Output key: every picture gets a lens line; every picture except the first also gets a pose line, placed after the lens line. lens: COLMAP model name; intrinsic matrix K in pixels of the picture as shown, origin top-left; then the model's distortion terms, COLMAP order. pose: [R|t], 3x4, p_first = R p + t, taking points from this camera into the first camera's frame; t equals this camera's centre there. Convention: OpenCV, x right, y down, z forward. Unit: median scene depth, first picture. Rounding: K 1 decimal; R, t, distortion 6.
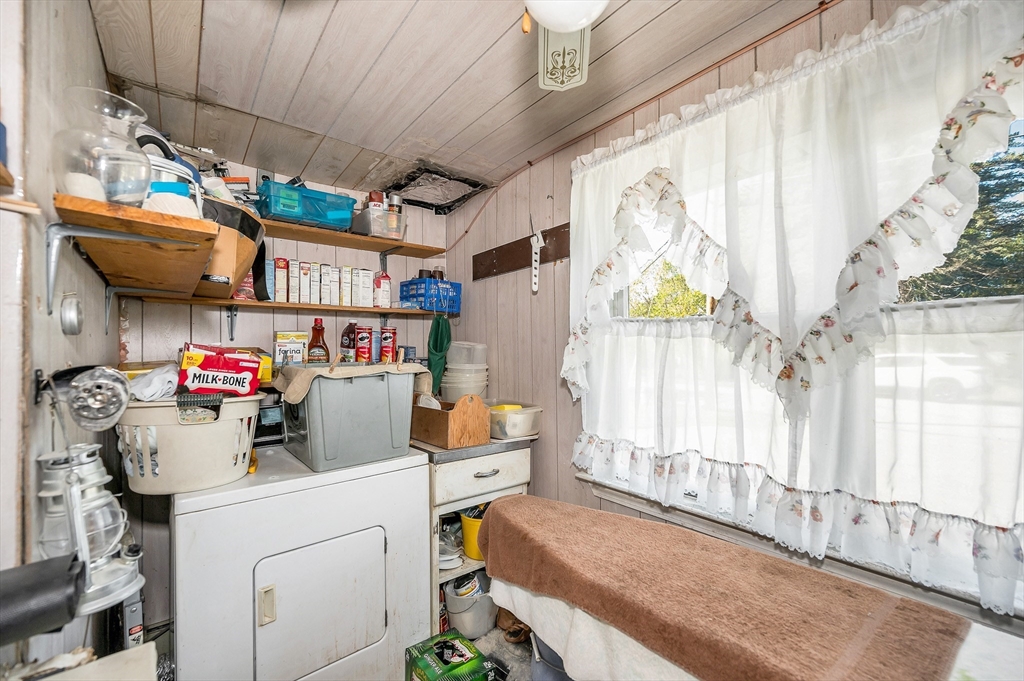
lens RADIAL K [[406.6, 0, 510.3], [0, 406.6, 344.0], [0, 0, 1]] dist [0.001058, 0.000365]
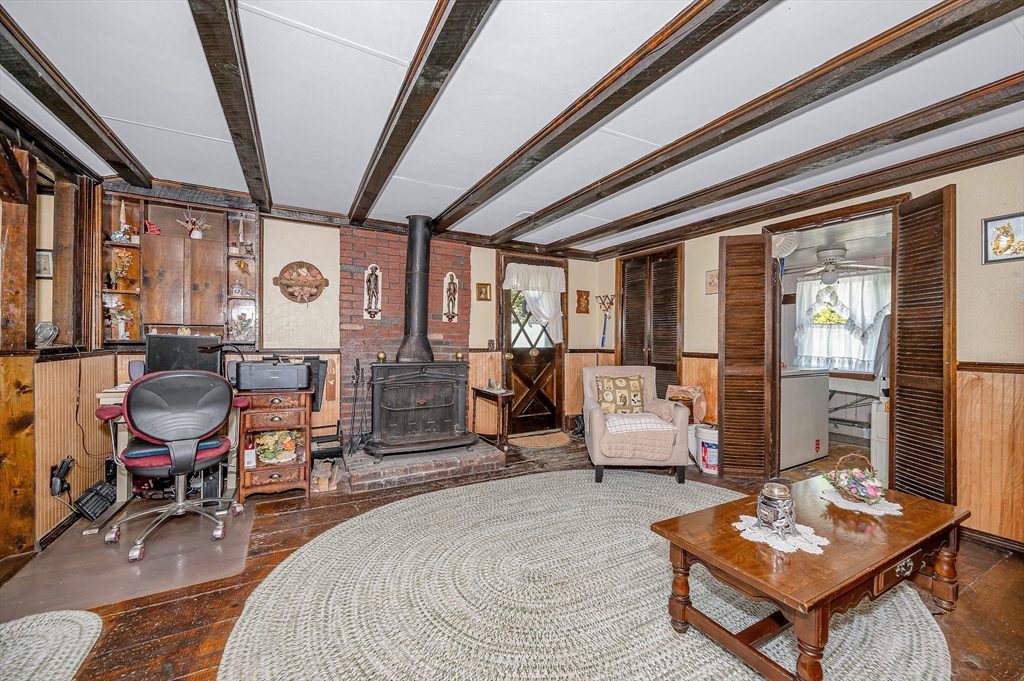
lens RADIAL K [[406.6, 0, 509.6], [0, 406.6, 344.5], [0, 0, 1]] dist [0.001058, 0.000365]
pose [[0.984730, 0.018805, -0.173067, -2.454740], [-0.014537, 0.999559, 0.025897, 0.103889], [0.173478, -0.022986, 0.984569, -4.220704]]
